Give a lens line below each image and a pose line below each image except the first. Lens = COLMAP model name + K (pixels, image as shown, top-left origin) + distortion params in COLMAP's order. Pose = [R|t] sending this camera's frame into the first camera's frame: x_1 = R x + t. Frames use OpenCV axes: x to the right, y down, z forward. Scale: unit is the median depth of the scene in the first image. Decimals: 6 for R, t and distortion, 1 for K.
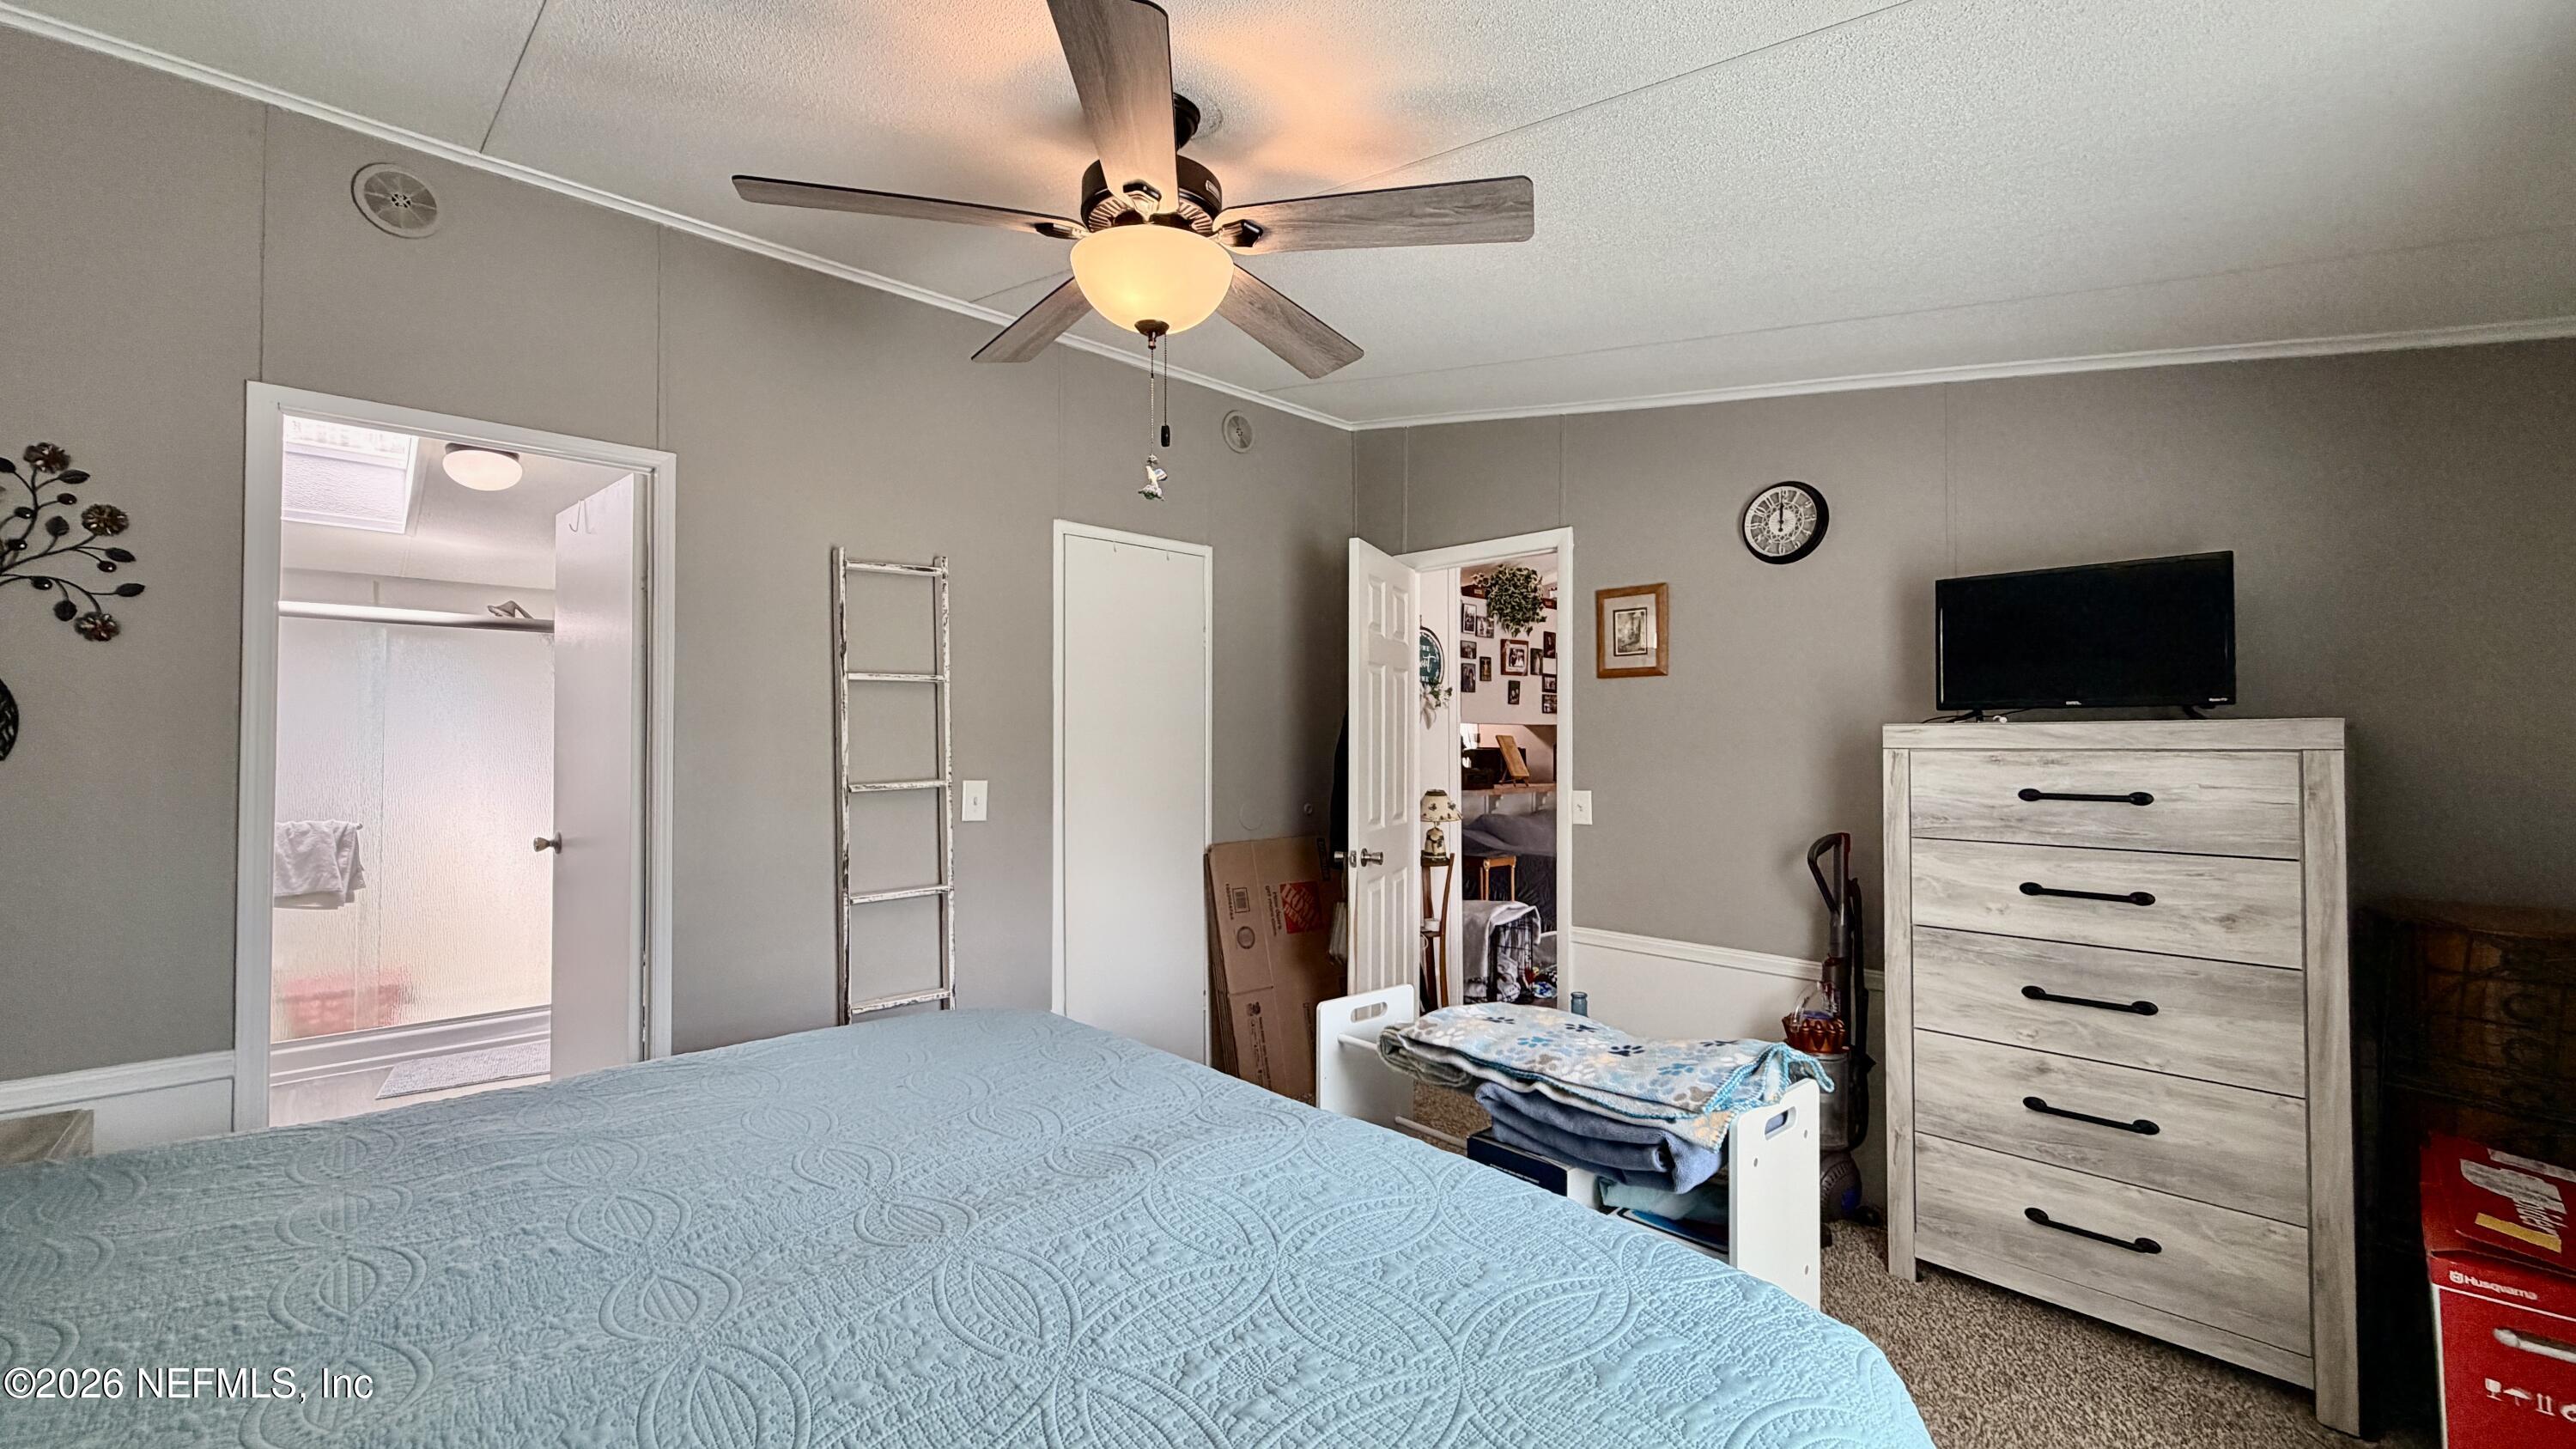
lens RADIAL K [[1025.7, 0, 1280.1], [0, 1025.7, 724.4], [0, 0, 1]] dist [0.000153, 0.000436]
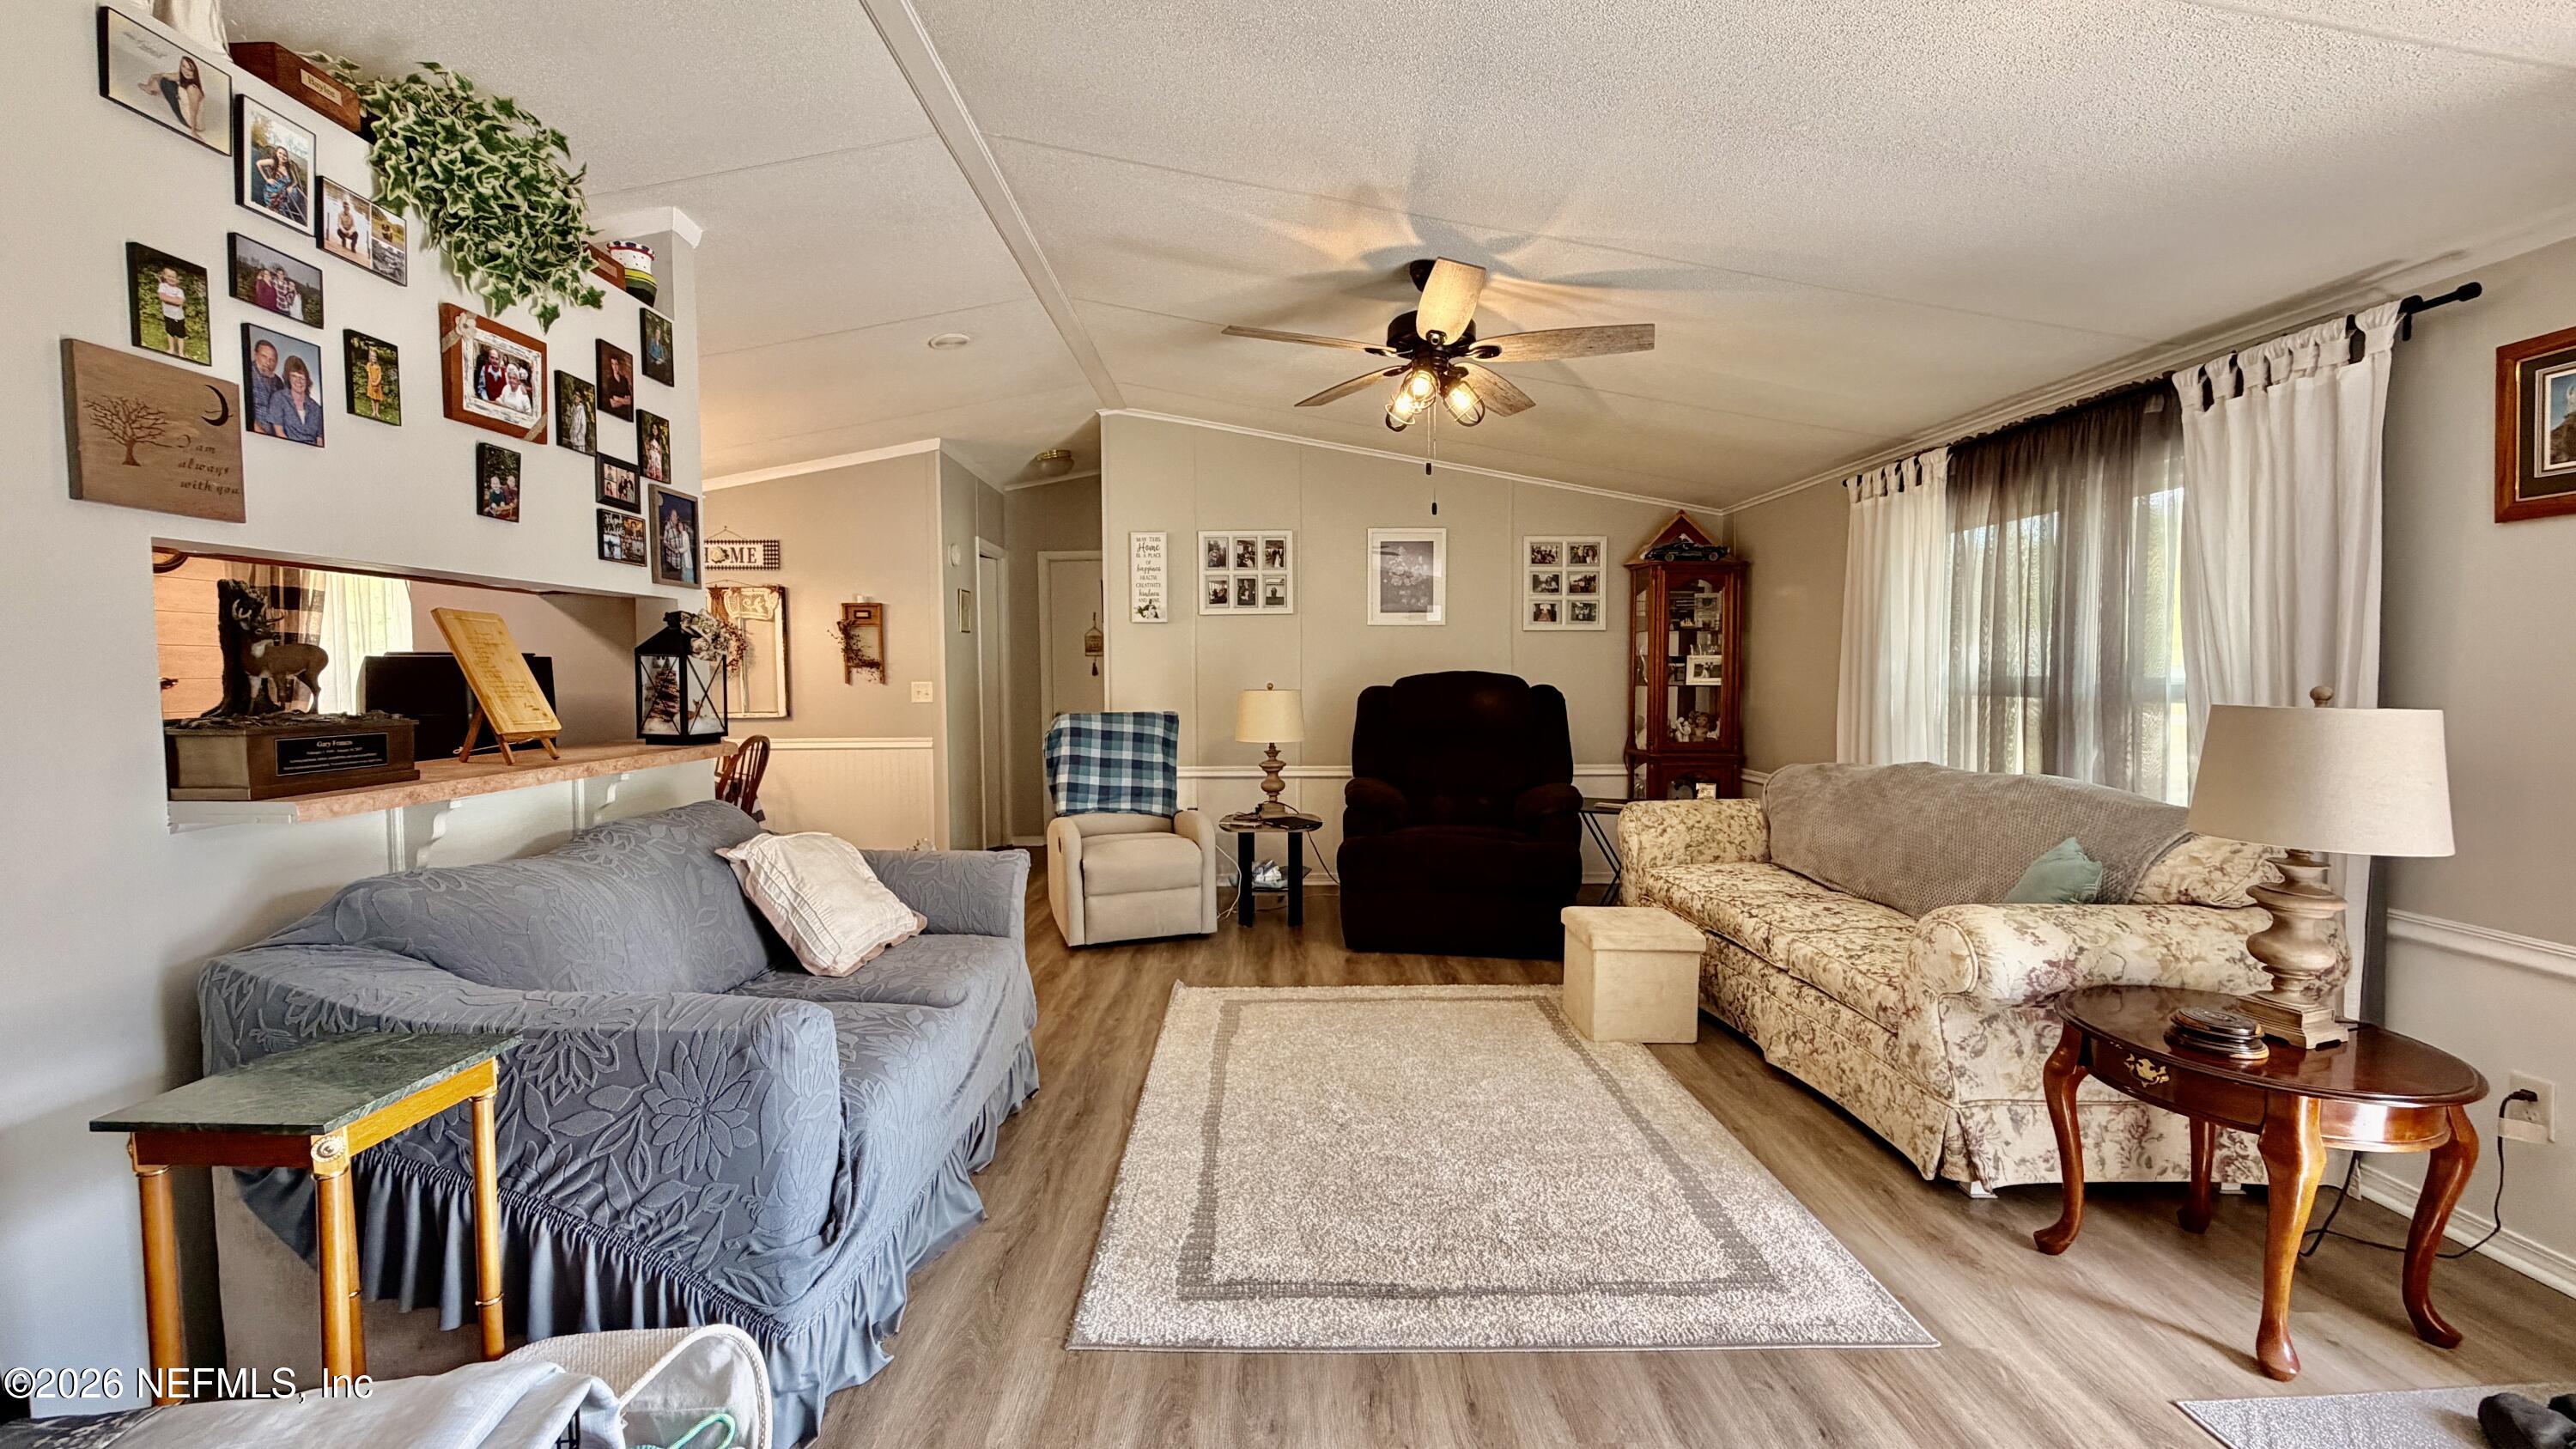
lens RADIAL K [[1025.7, 0, 1280.1], [0, 1025.7, 724.4], [0, 0, 1]] dist [0.000153, 0.000436]
pose [[0.667455, -0.037541, 0.743703, 0.147207], [-0.012930, 0.997994, 0.061982, 0.023380], [-0.744538, -0.050986, 0.665630, 0.586330]]
